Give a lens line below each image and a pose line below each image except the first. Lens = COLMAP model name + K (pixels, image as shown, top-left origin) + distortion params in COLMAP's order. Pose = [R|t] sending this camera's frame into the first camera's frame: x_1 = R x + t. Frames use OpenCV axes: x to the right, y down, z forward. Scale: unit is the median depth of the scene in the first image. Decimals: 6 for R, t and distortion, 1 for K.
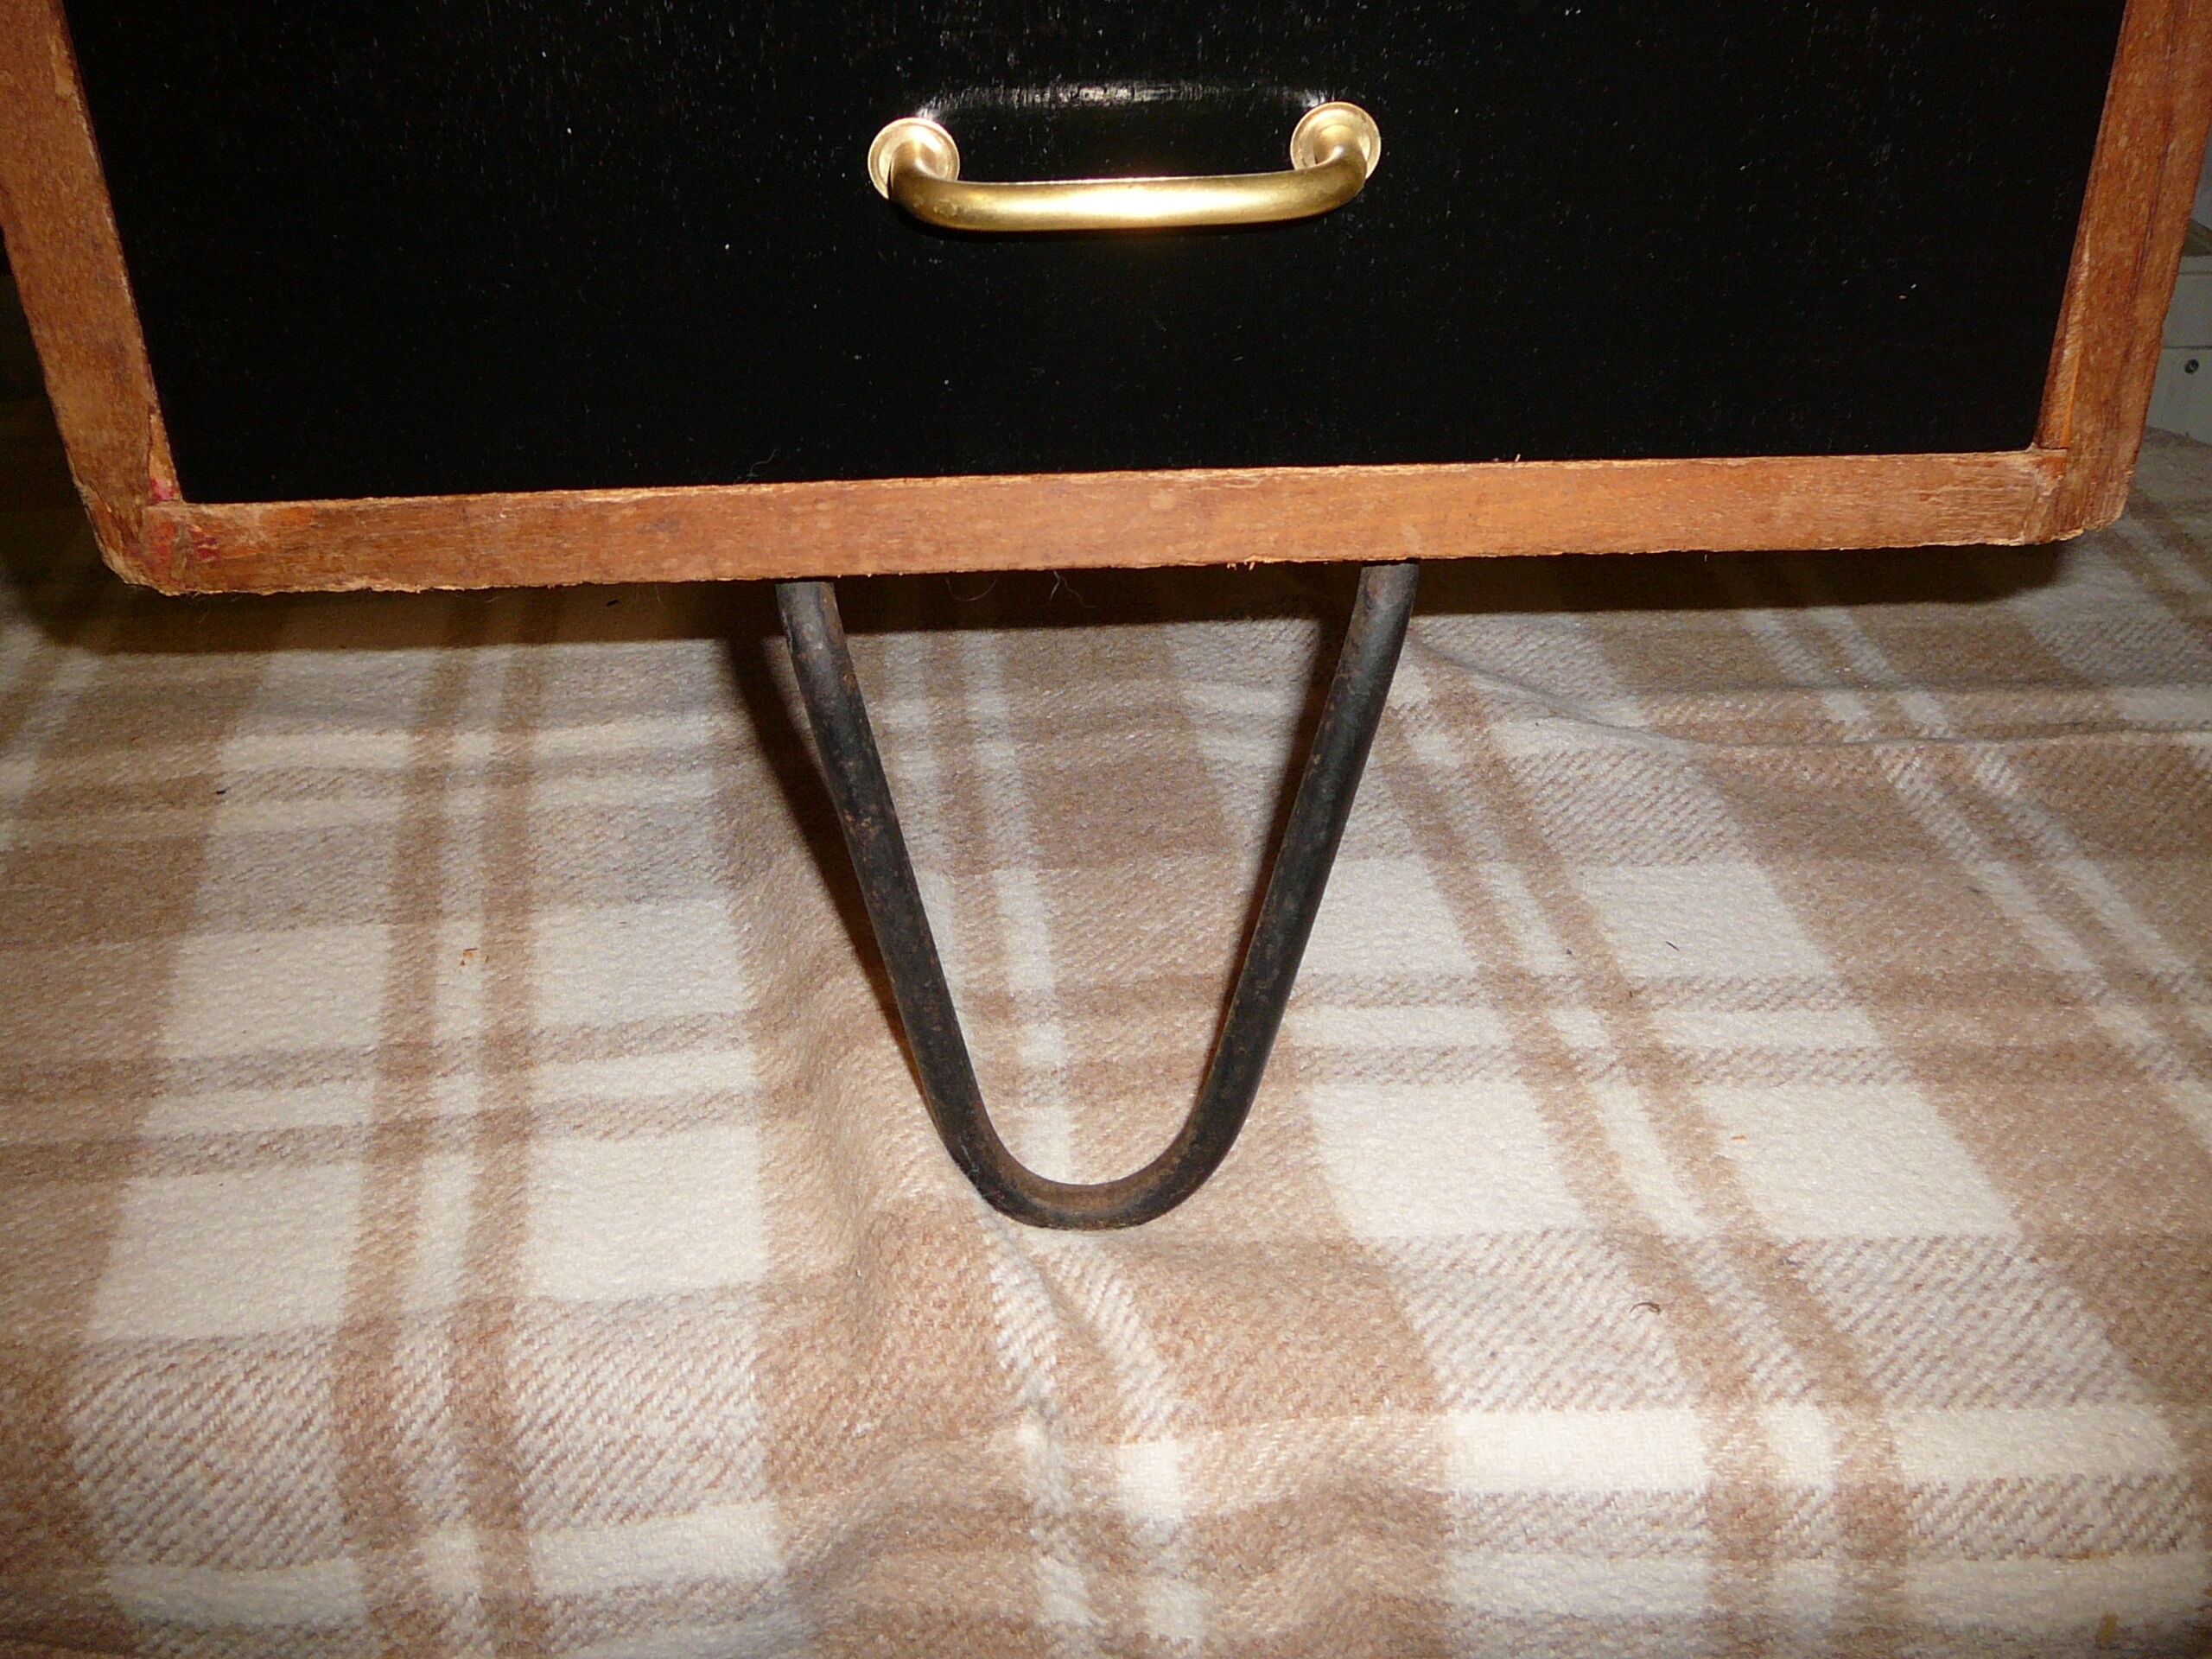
lens RADIAL K [[2344.0, 0, 1106.0], [0, 2344.0, 829.5], [0, 0, 1]] dist [0.000824, 0.018173]
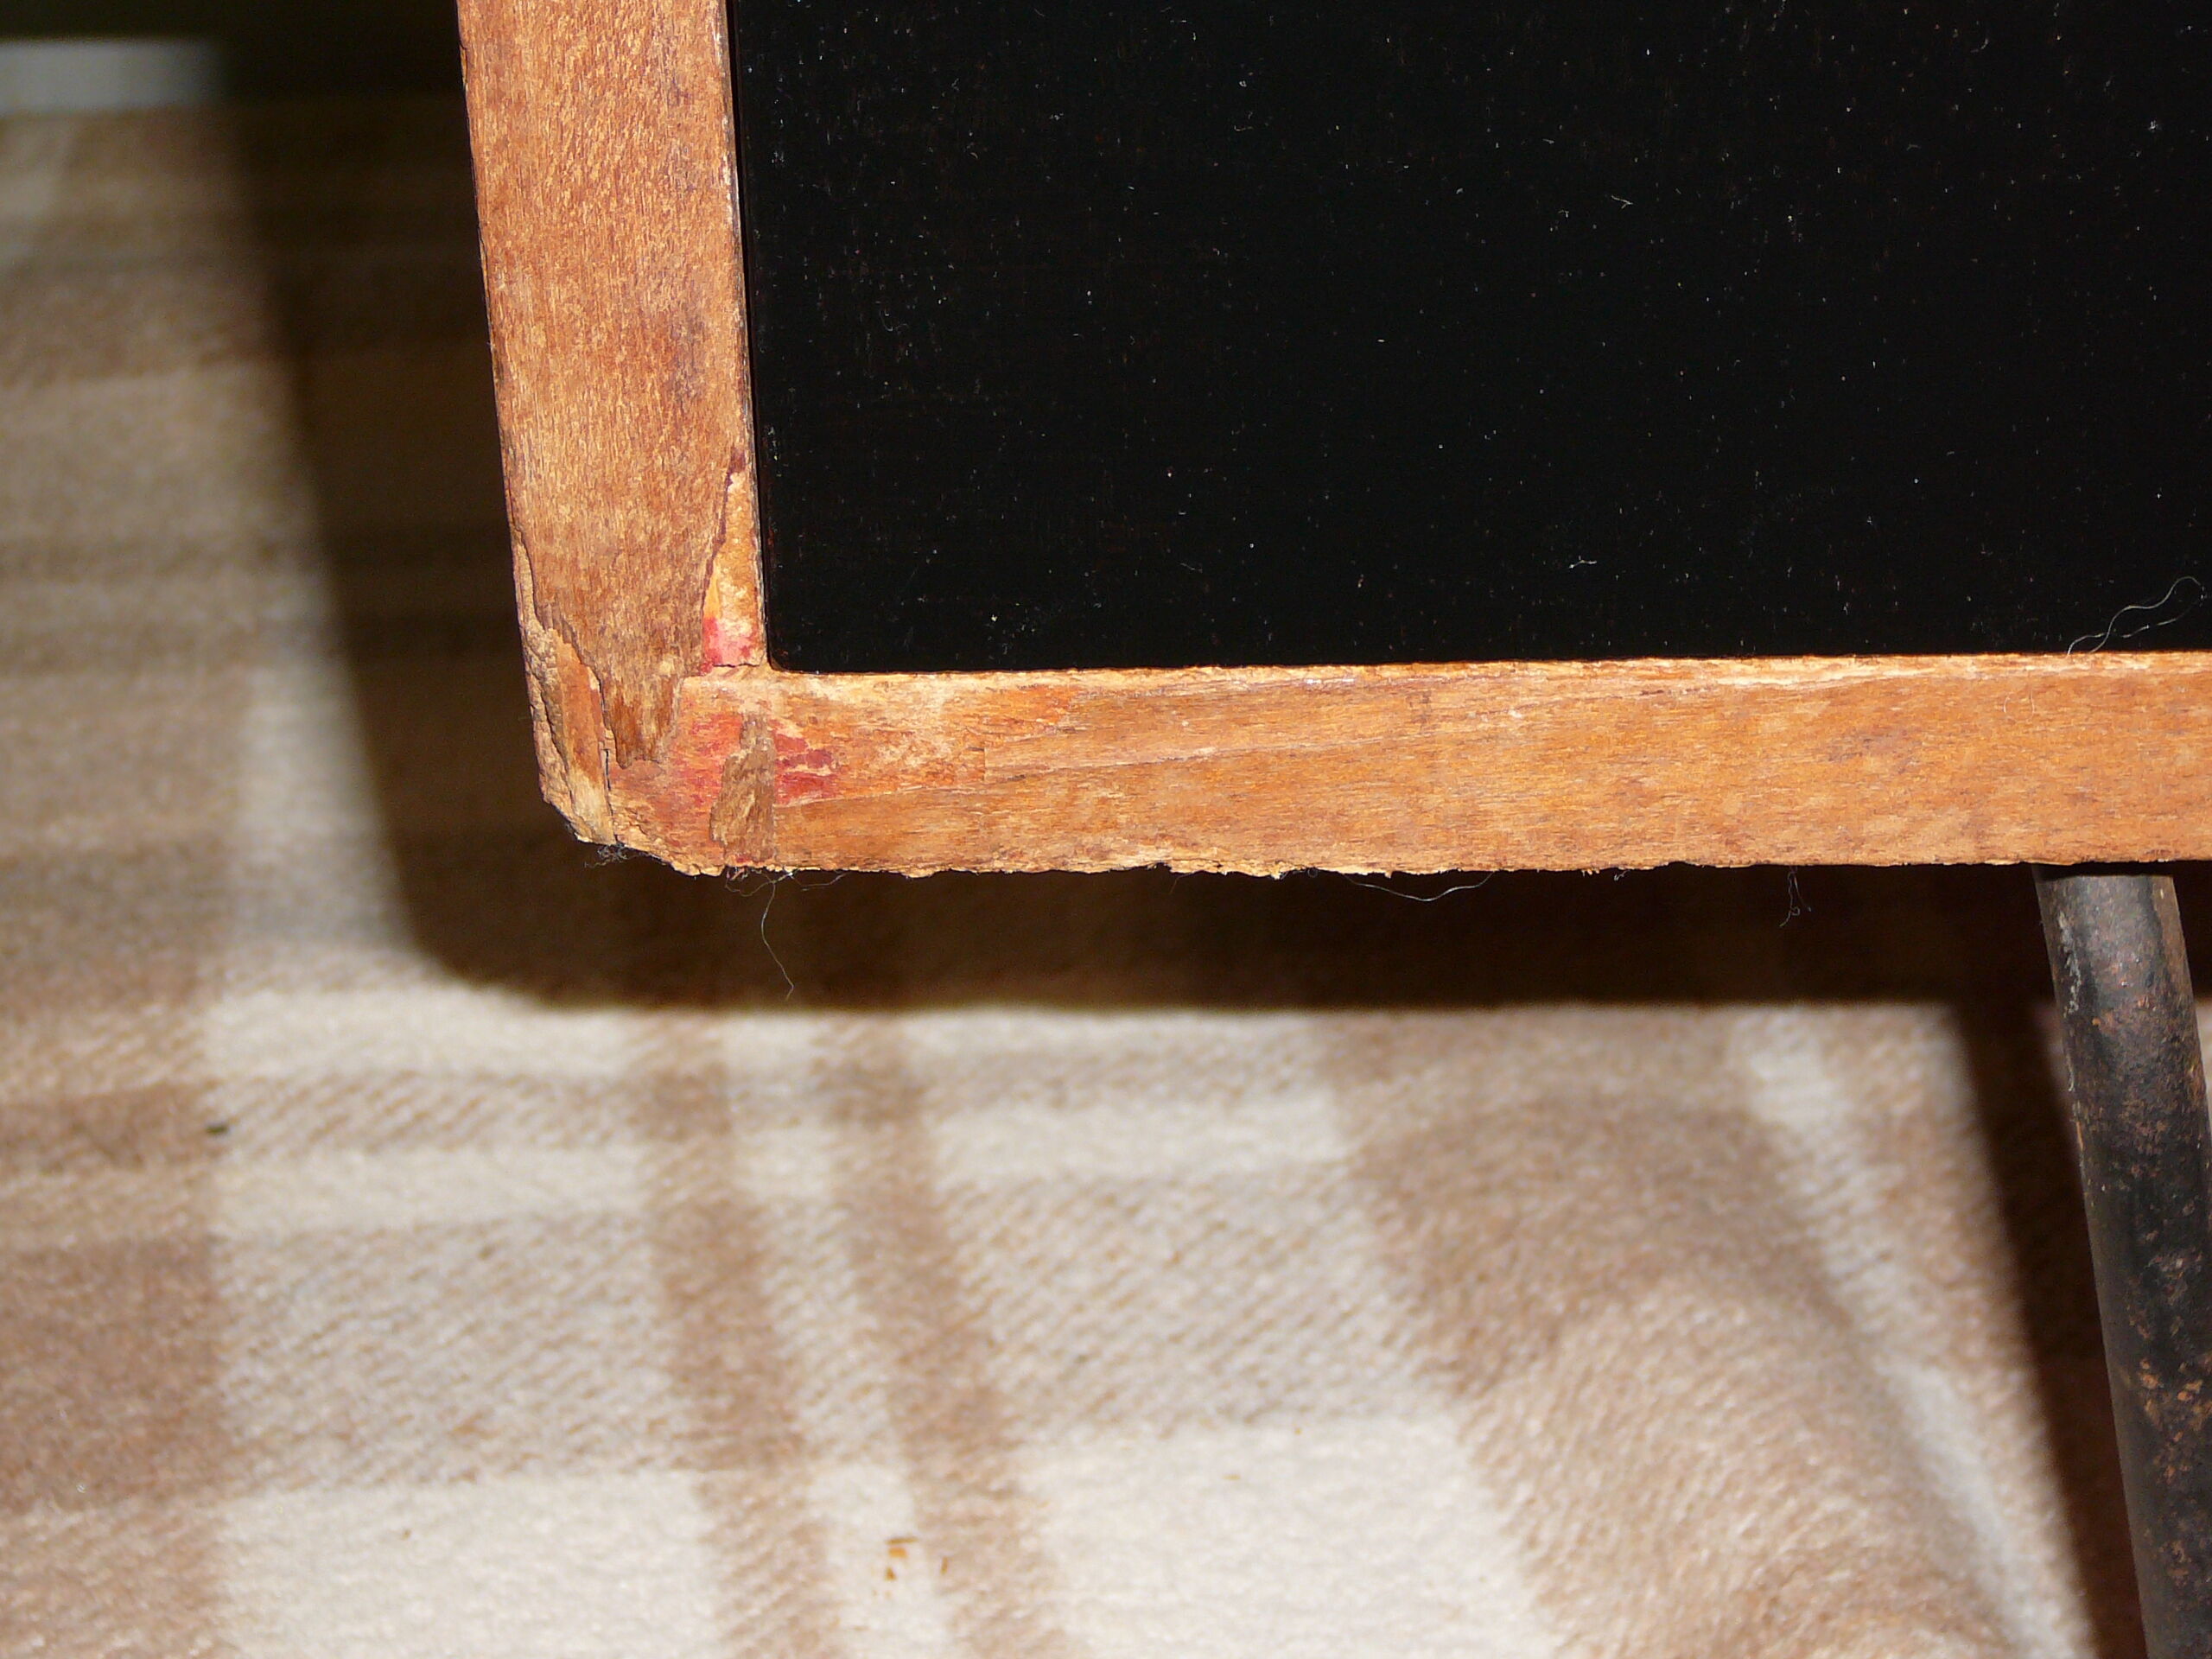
lens RADIAL K [[5043.7, 0, 1106.0], [0, 5043.7, 829.5], [0, 0, 1]] dist [0.063492, 0.533063]
pose [[0.999493, 0.017698, 0.026463, -0.259611], [-0.017714, 0.999843, 0.000362, -0.081671], [-0.026453, -0.000831, 0.999650, 0.060294]]
